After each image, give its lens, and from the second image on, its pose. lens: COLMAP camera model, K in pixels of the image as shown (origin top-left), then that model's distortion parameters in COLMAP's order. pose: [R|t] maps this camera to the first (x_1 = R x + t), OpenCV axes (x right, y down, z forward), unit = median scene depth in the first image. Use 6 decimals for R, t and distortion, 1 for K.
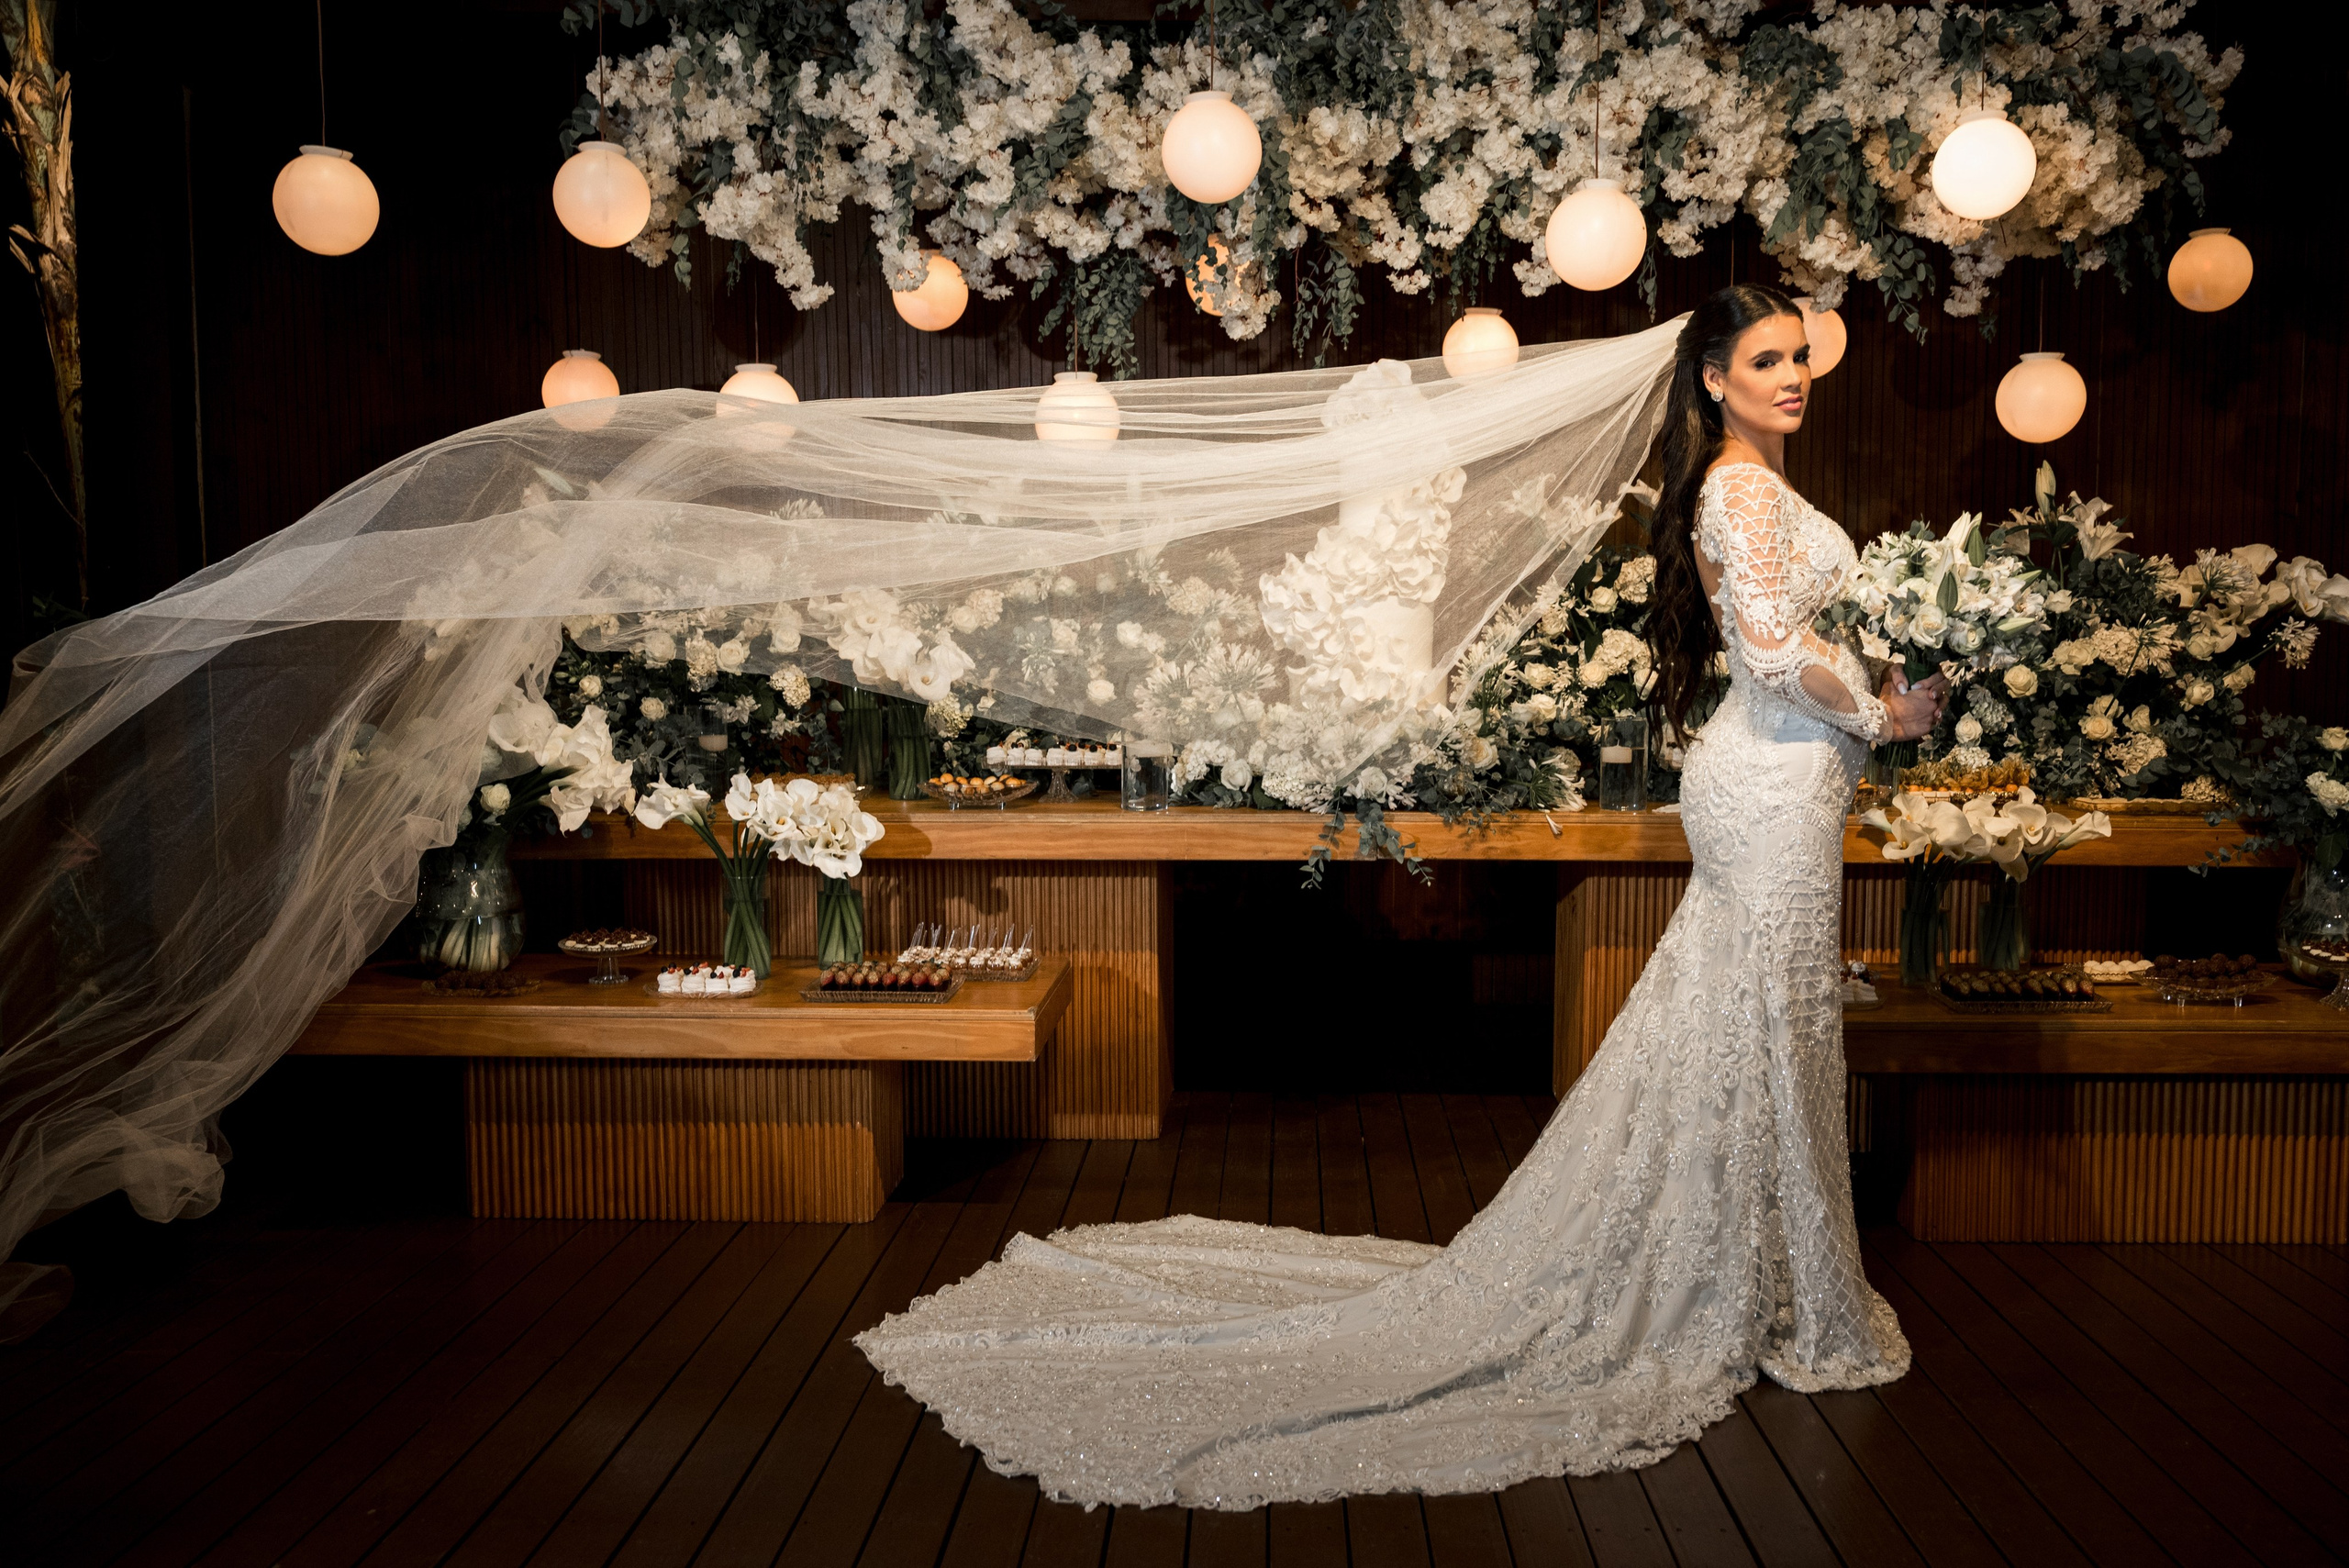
lens RADIAL K [[1878.5, 0, 1235.3], [0, 1878.5, 785.1], [0, 0, 1]] dist [0.000863, -0.002219]
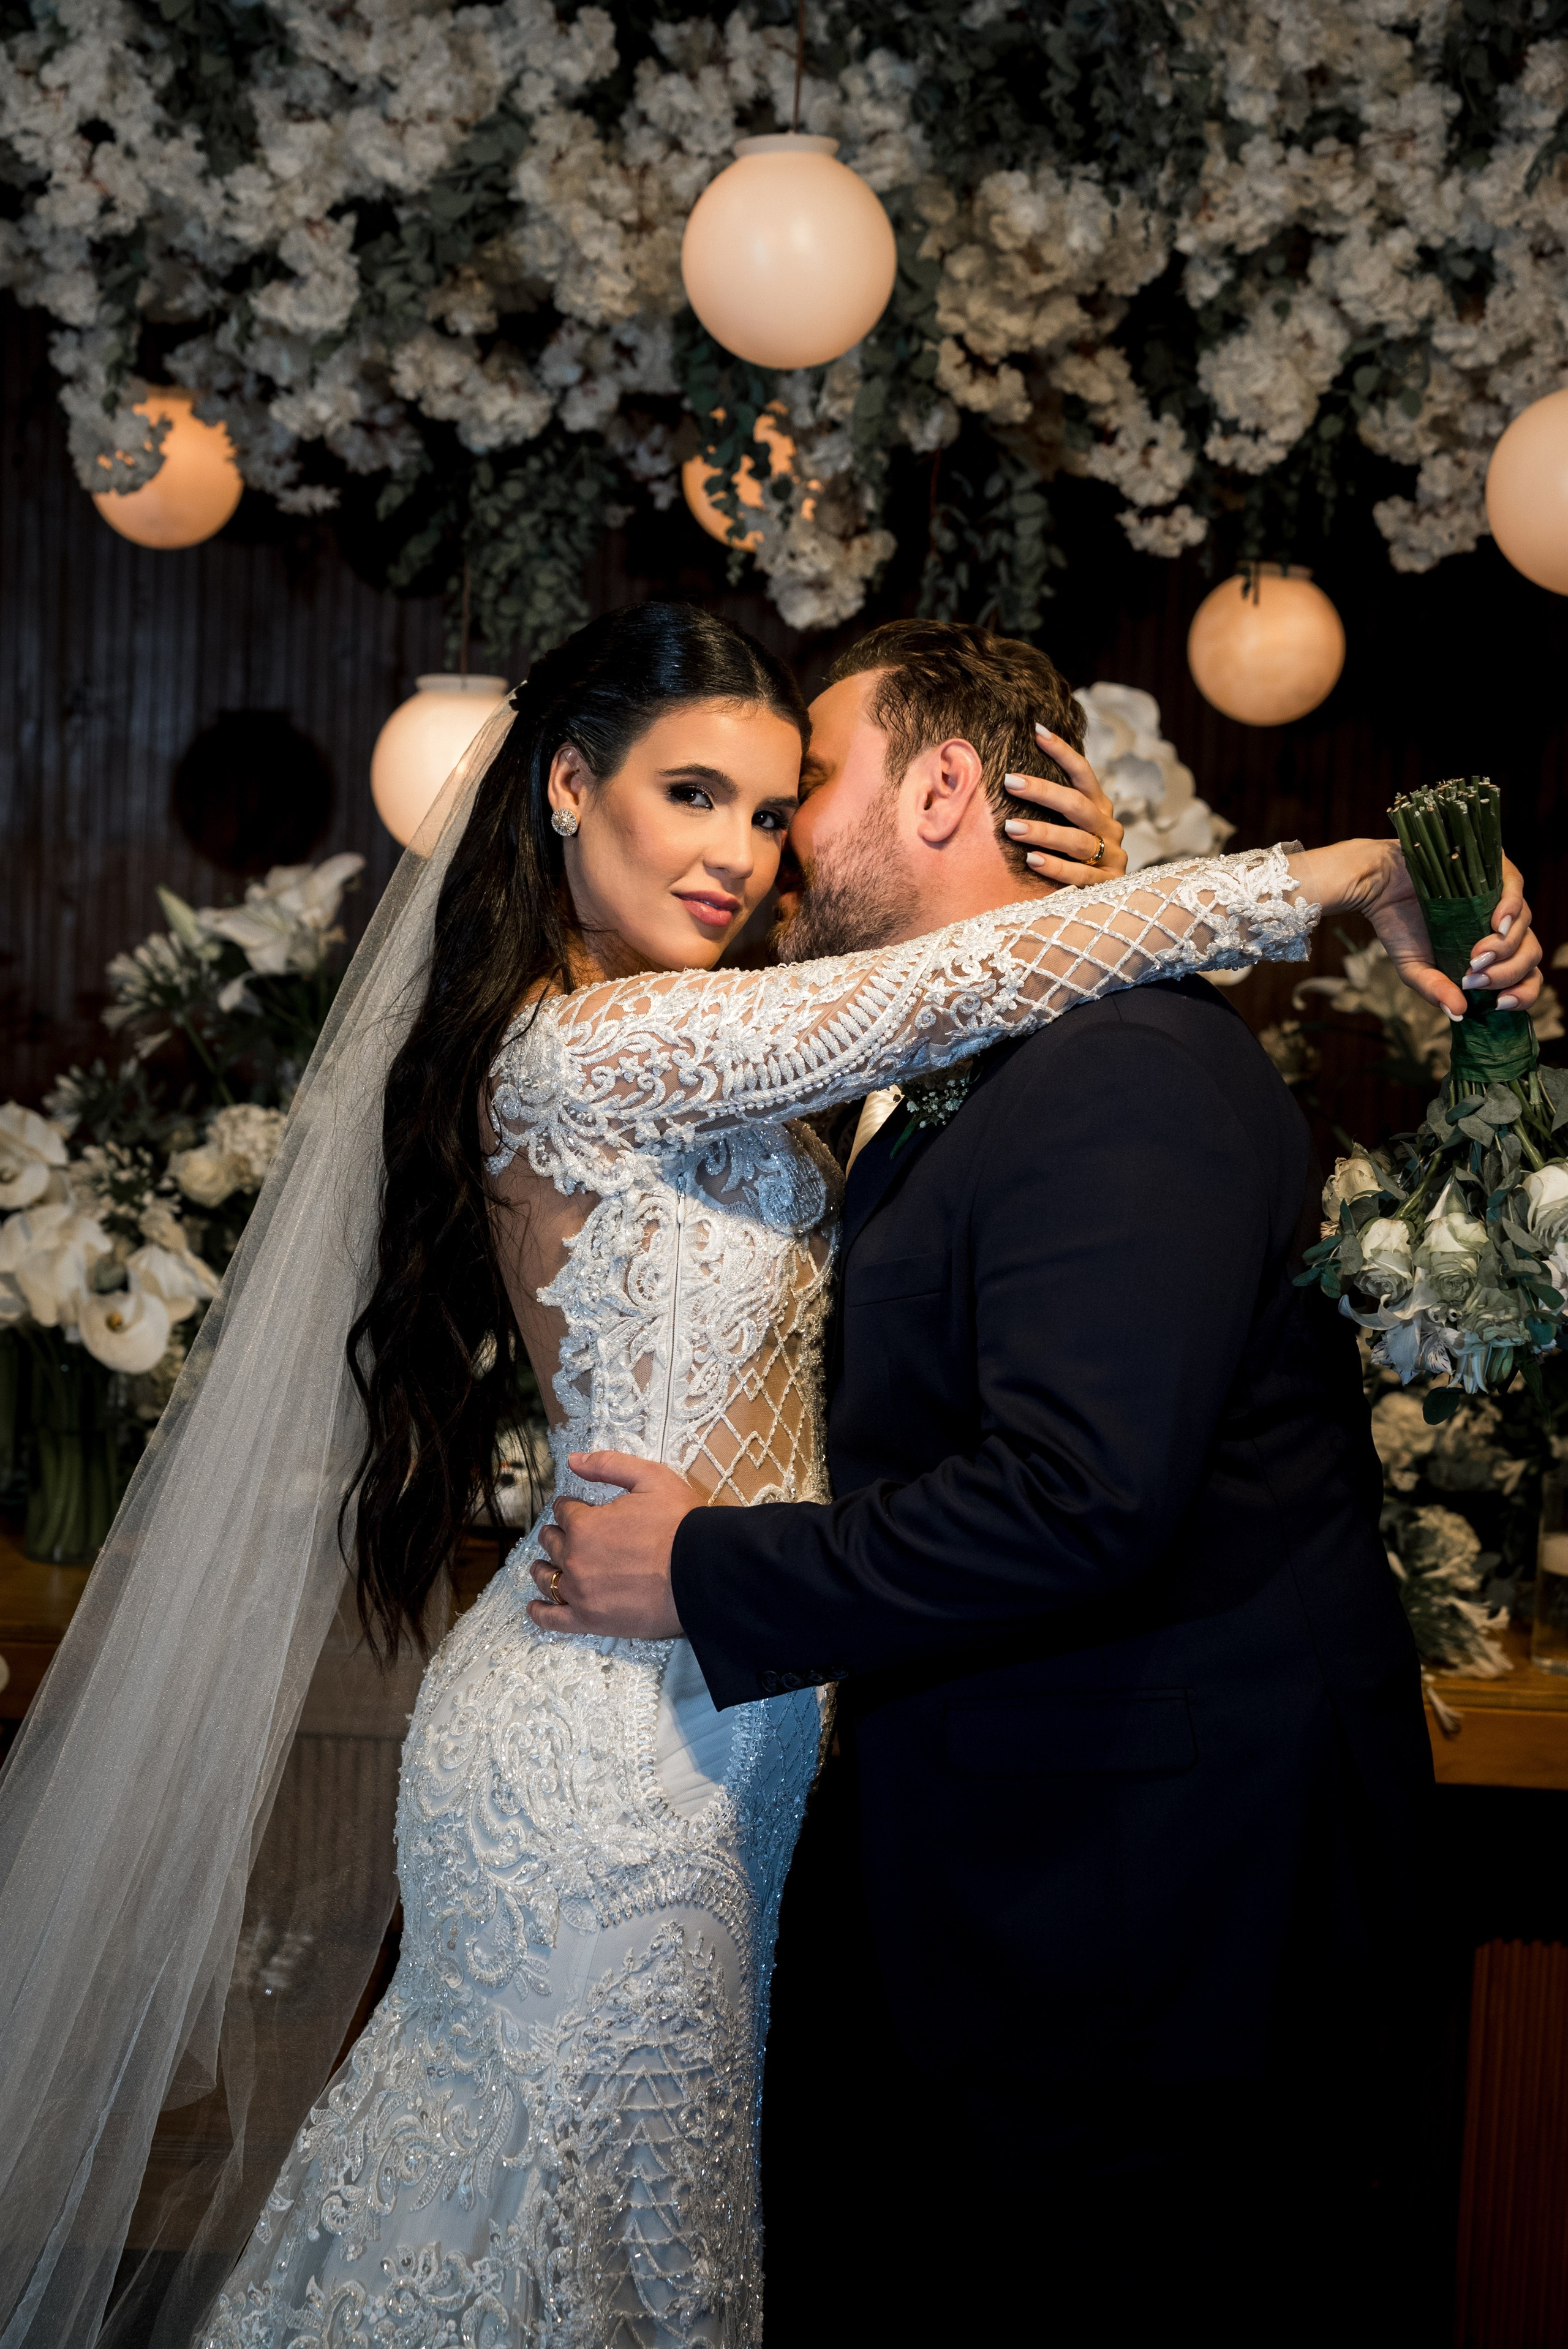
lens RADIAL K [[3243.9, 0, 790.2], [0, 3243.9, 1102.5], [0, 0, 1]] dist [0.010608, 0.000358]
pose [[0.998064, 0.045879, 0.041989, -0.032900], [-0.044311, 0.998312, -0.037542, -0.088112], [-0.043641, 0.035609, 0.998412, 0.180687]]
